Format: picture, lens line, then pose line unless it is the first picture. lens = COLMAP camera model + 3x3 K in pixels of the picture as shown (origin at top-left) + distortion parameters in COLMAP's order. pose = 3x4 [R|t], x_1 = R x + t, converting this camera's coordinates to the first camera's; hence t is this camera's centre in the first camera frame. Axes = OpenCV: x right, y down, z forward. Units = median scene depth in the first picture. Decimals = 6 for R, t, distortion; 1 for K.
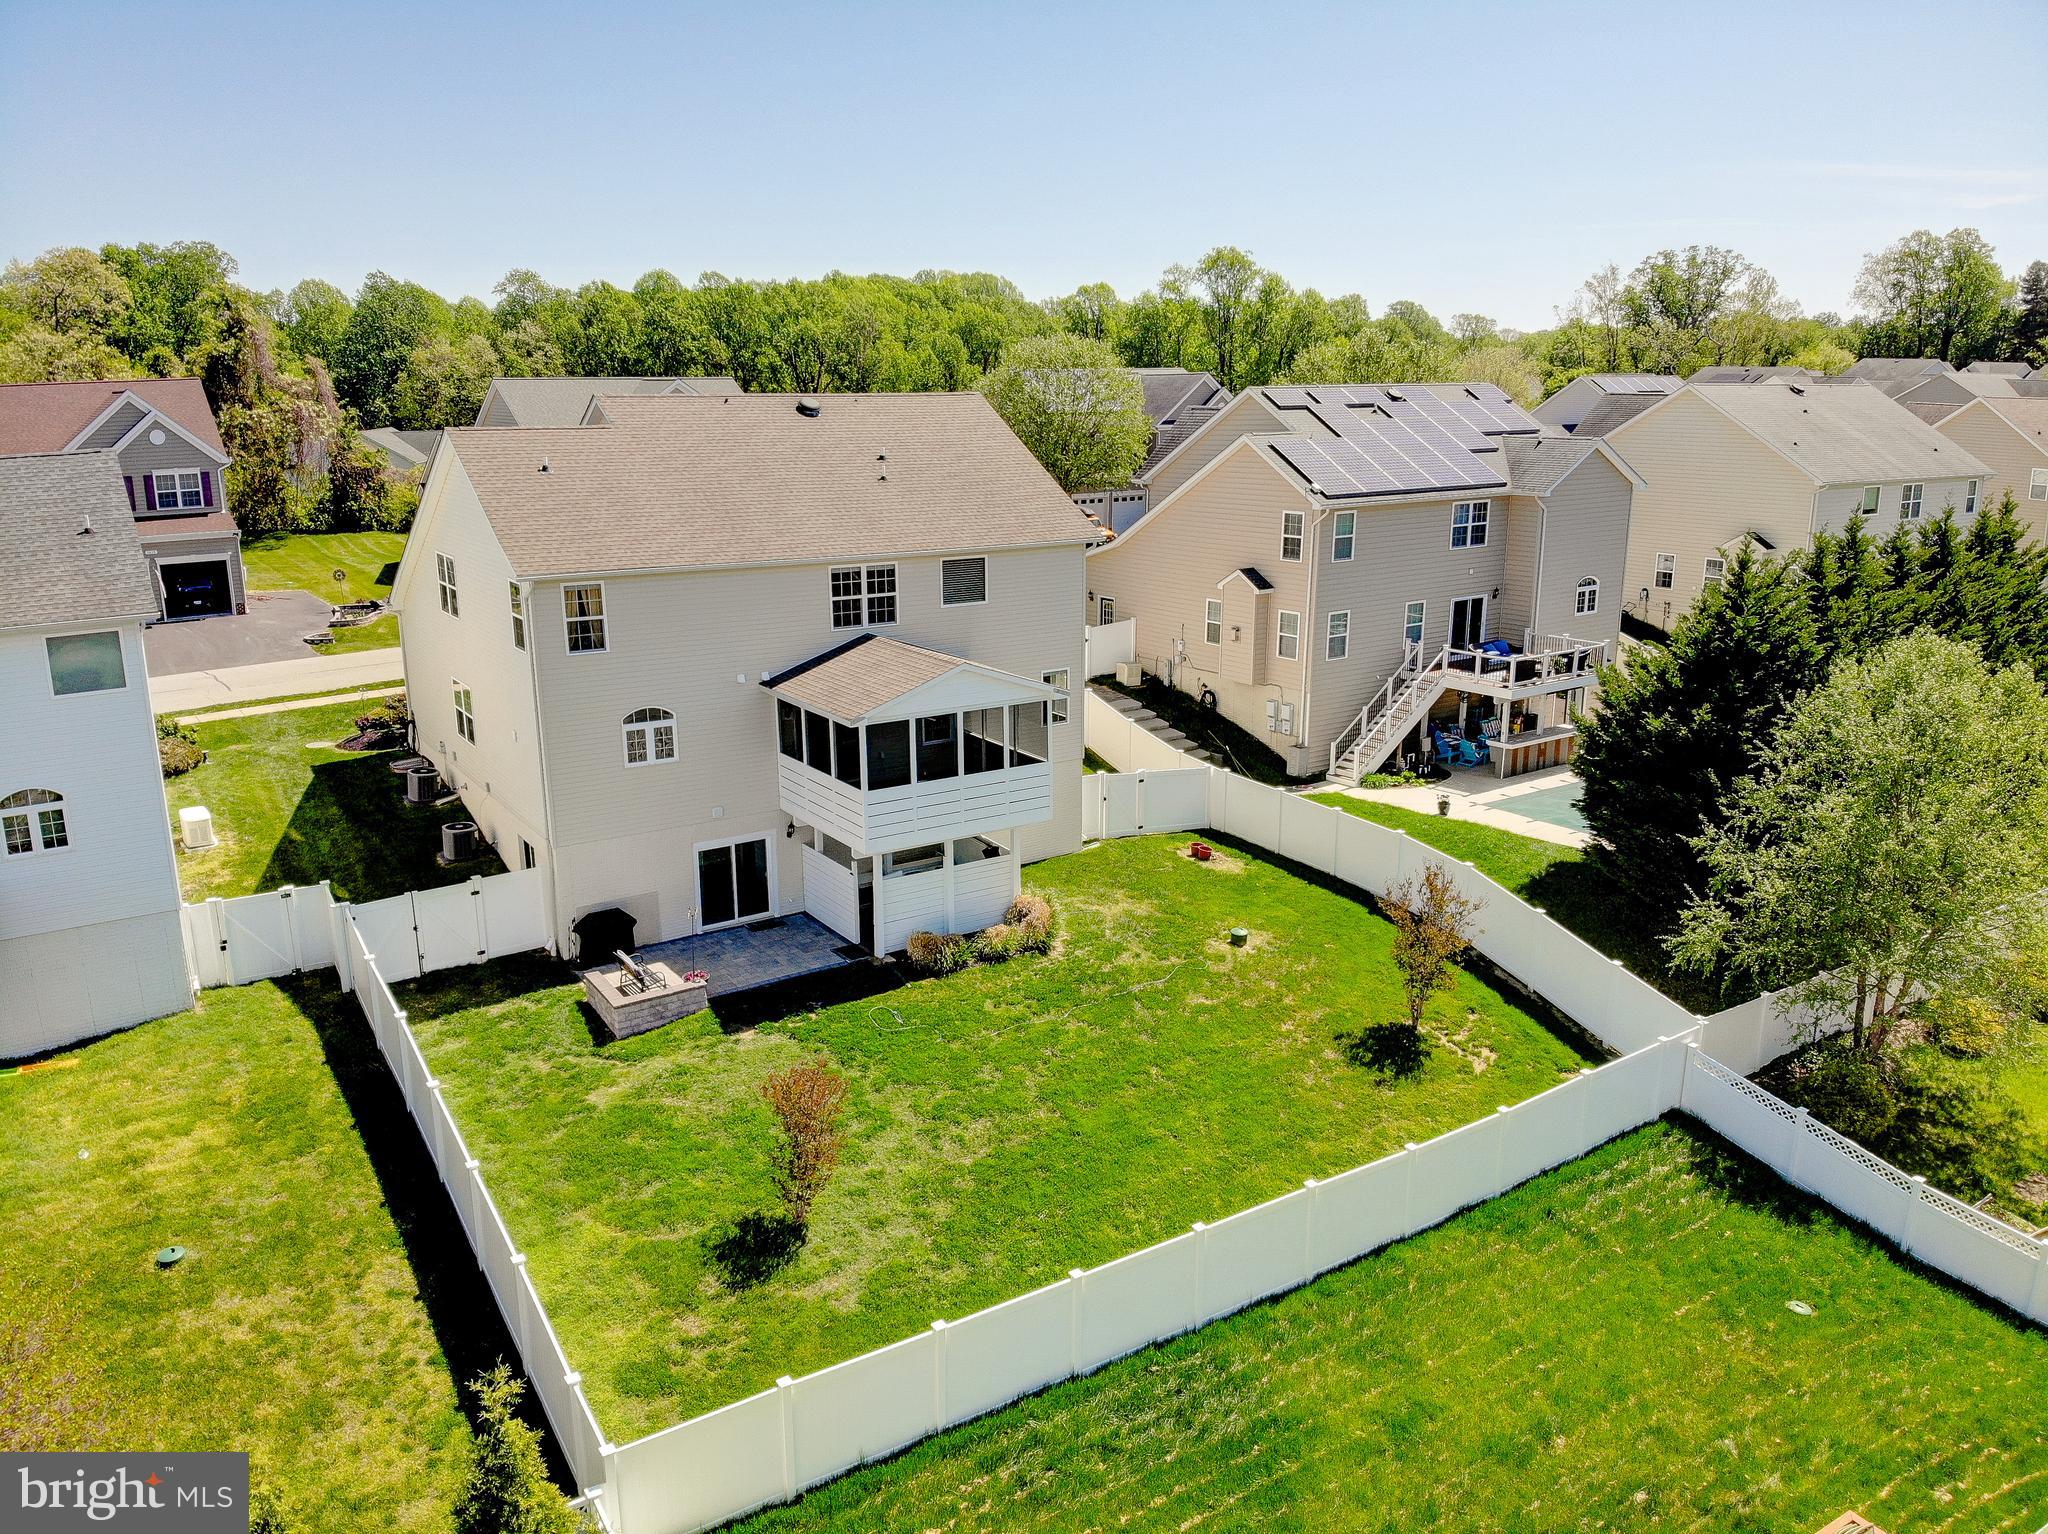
lens RADIAL K [[1469.9, 0, 1018.7], [0, 1469.9, 801.6], [0, 0, 1]] dist [0.098889, -0.246786]
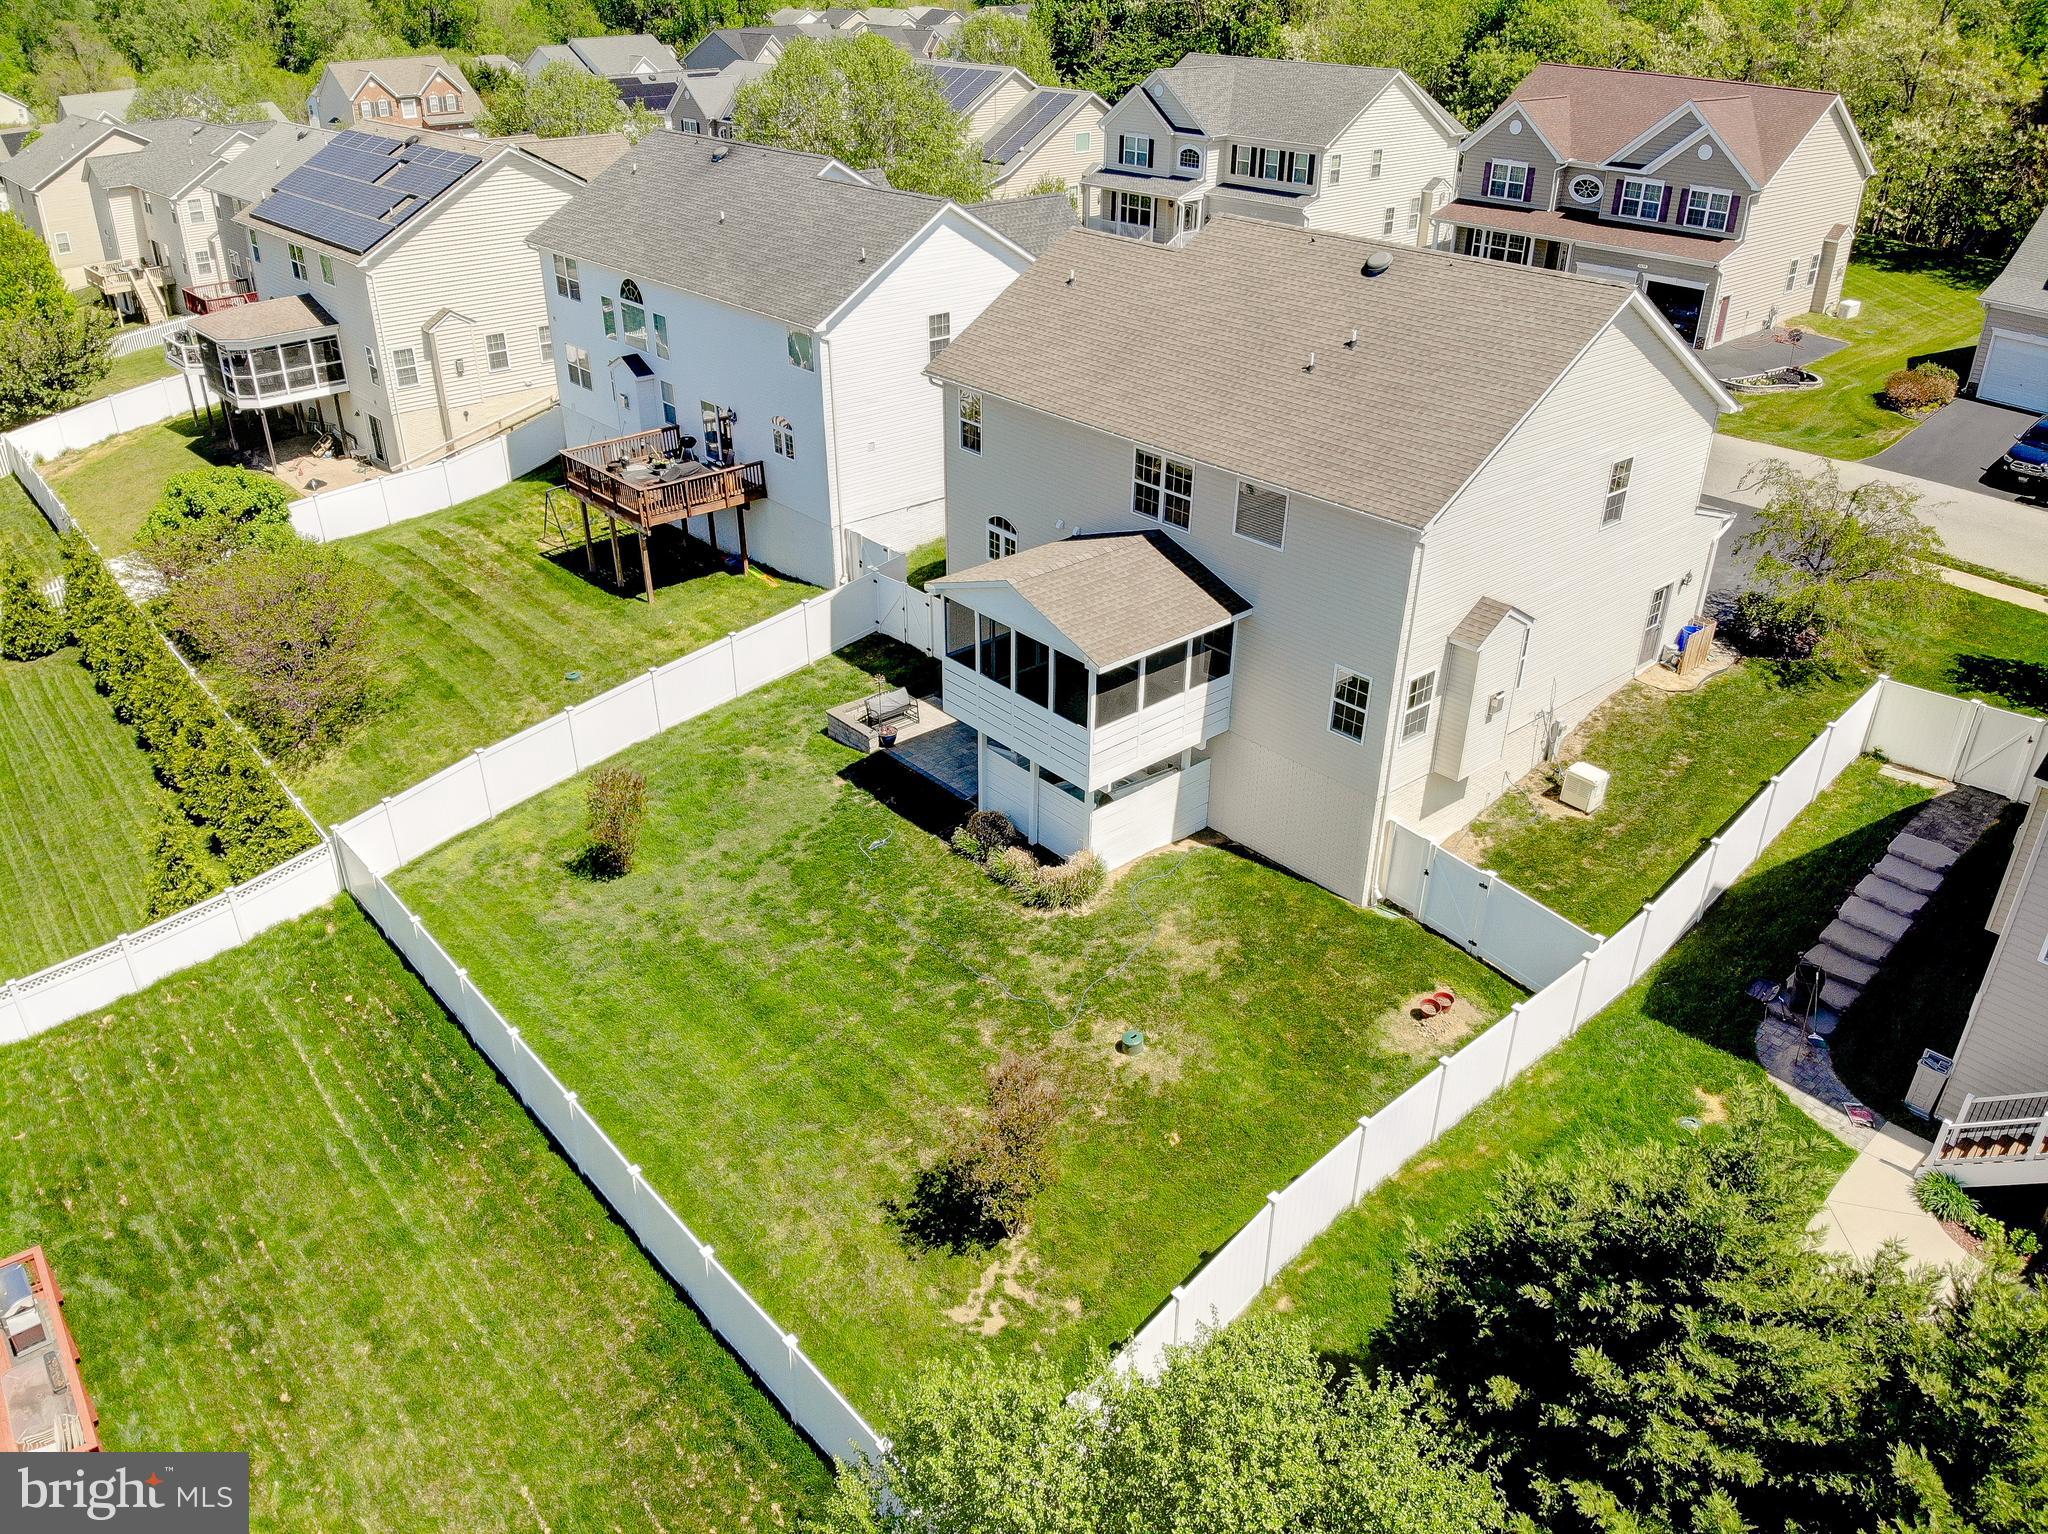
lens RADIAL K [[1469.9, 0, 1018.7], [0, 1469.9, 801.6], [0, 0, 1]] dist [0.098889, -0.246786]
pose [[0.126262, 0.502665, -0.855211, 0.771713], [-0.275912, 0.845888, 0.456450, -0.372549], [0.952854, 0.178330, 0.245494, 0.731375]]
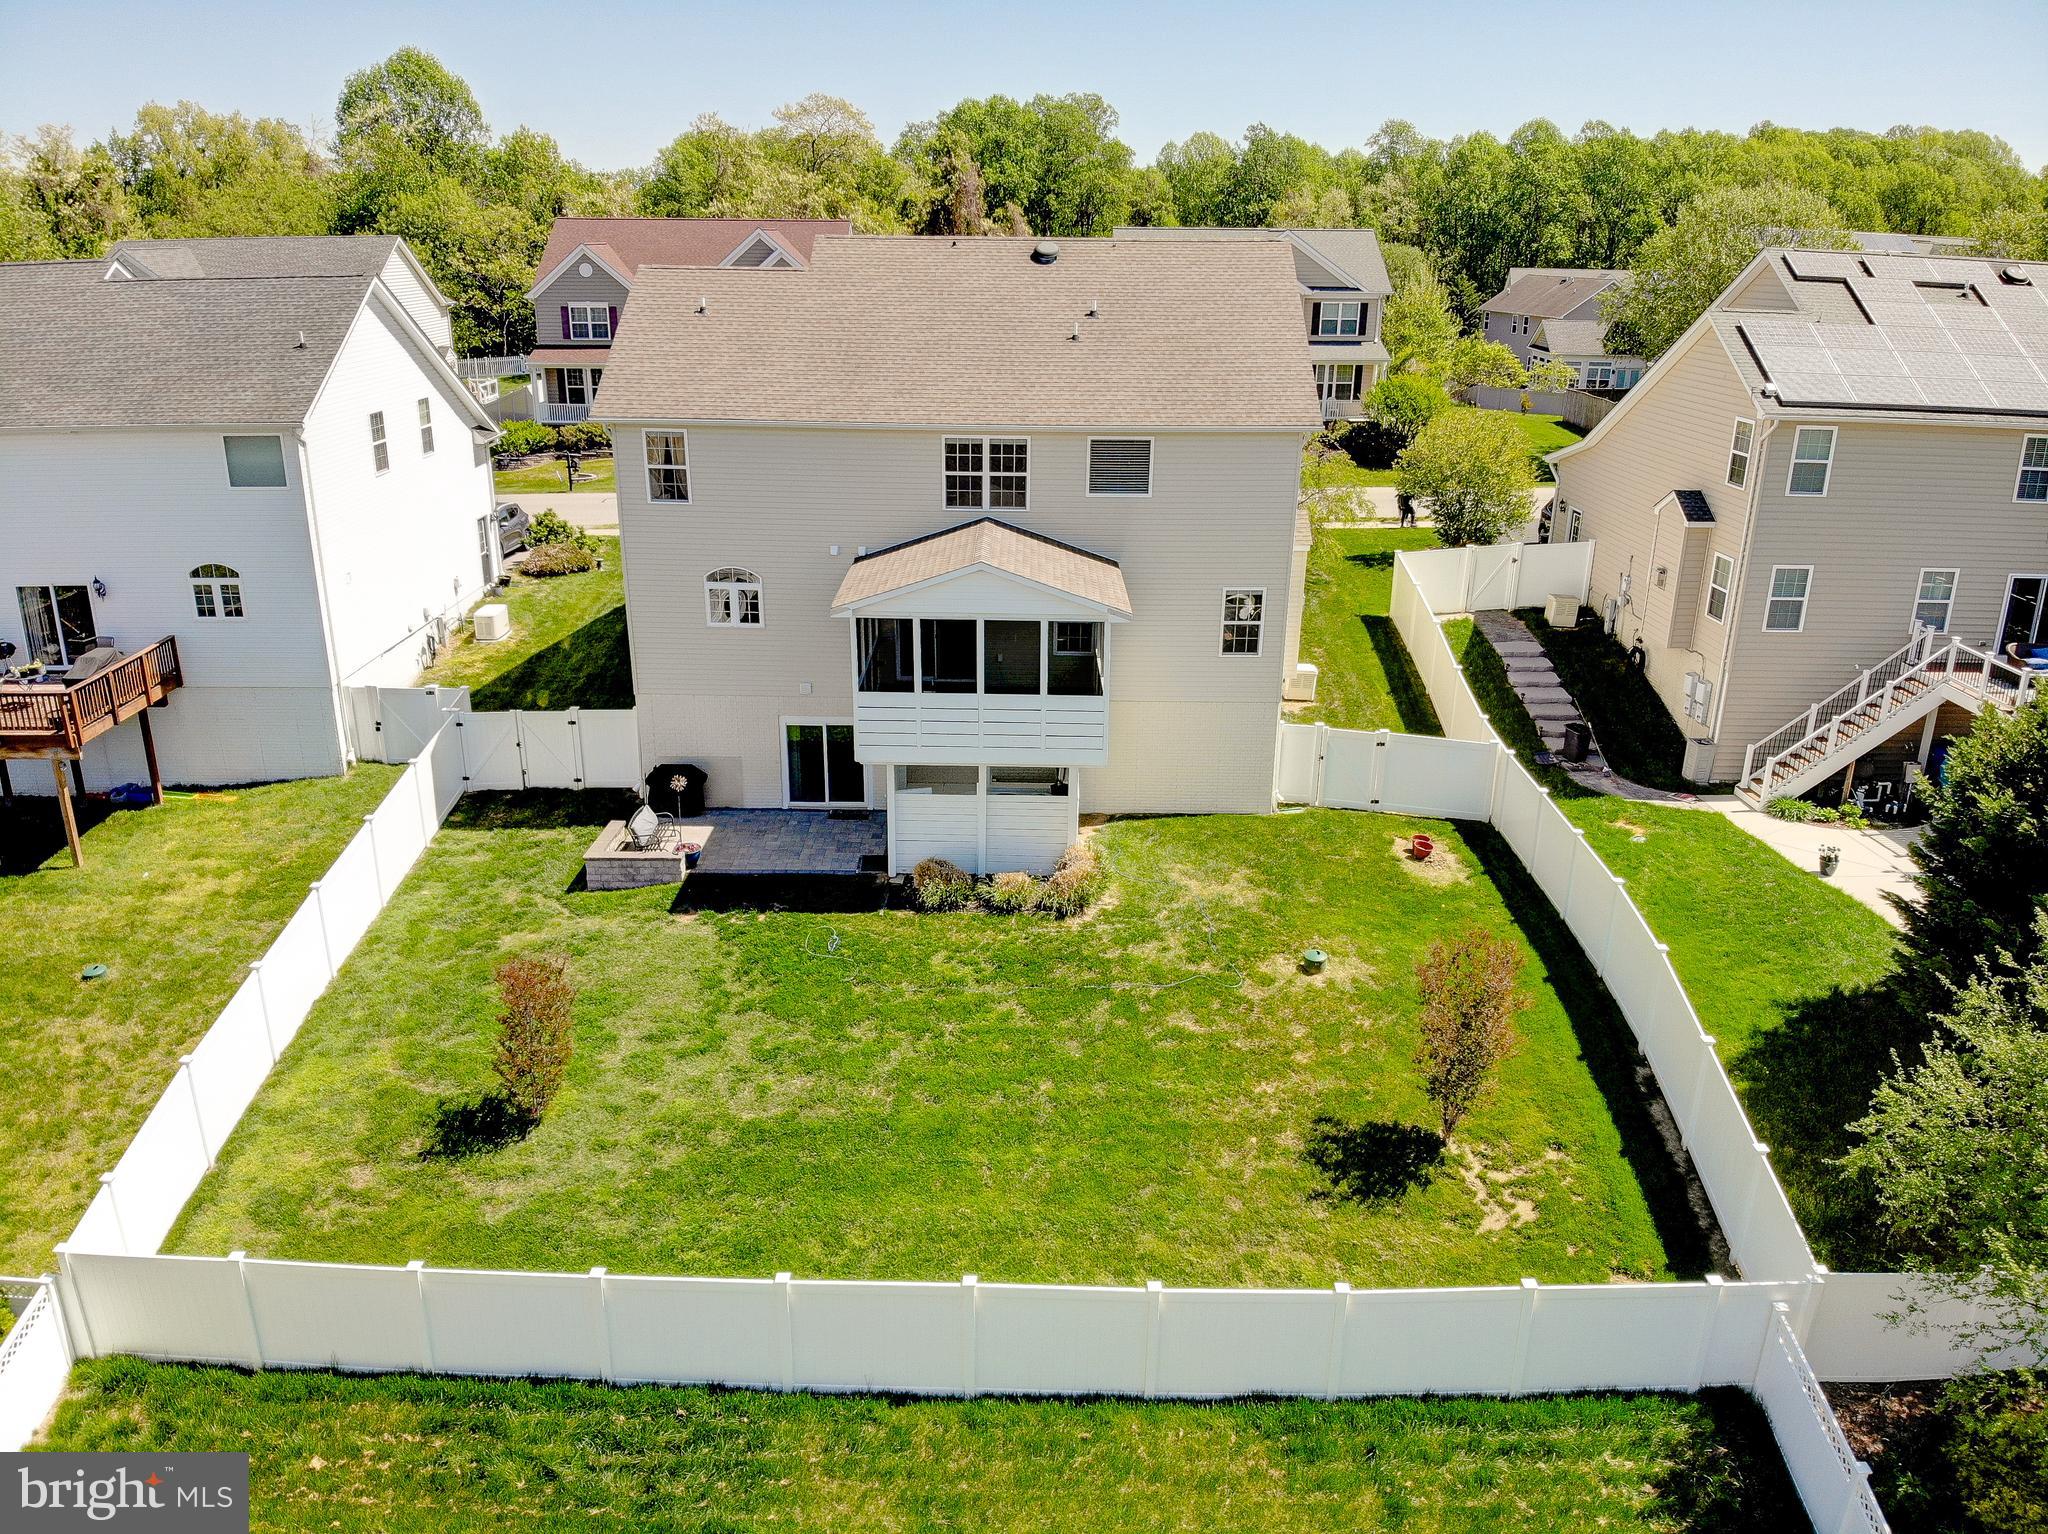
lens RADIAL K [[1469.9, 0, 1018.7], [0, 1469.9, 801.6], [0, 0, 1]] dist [0.098889, -0.246786]
pose [[0.829431, 0.210085, -0.517599, 0.411721], [-0.165314, 0.977395, 0.131800, -0.068090], [0.533588, -0.023753, 0.845411, 0.264132]]
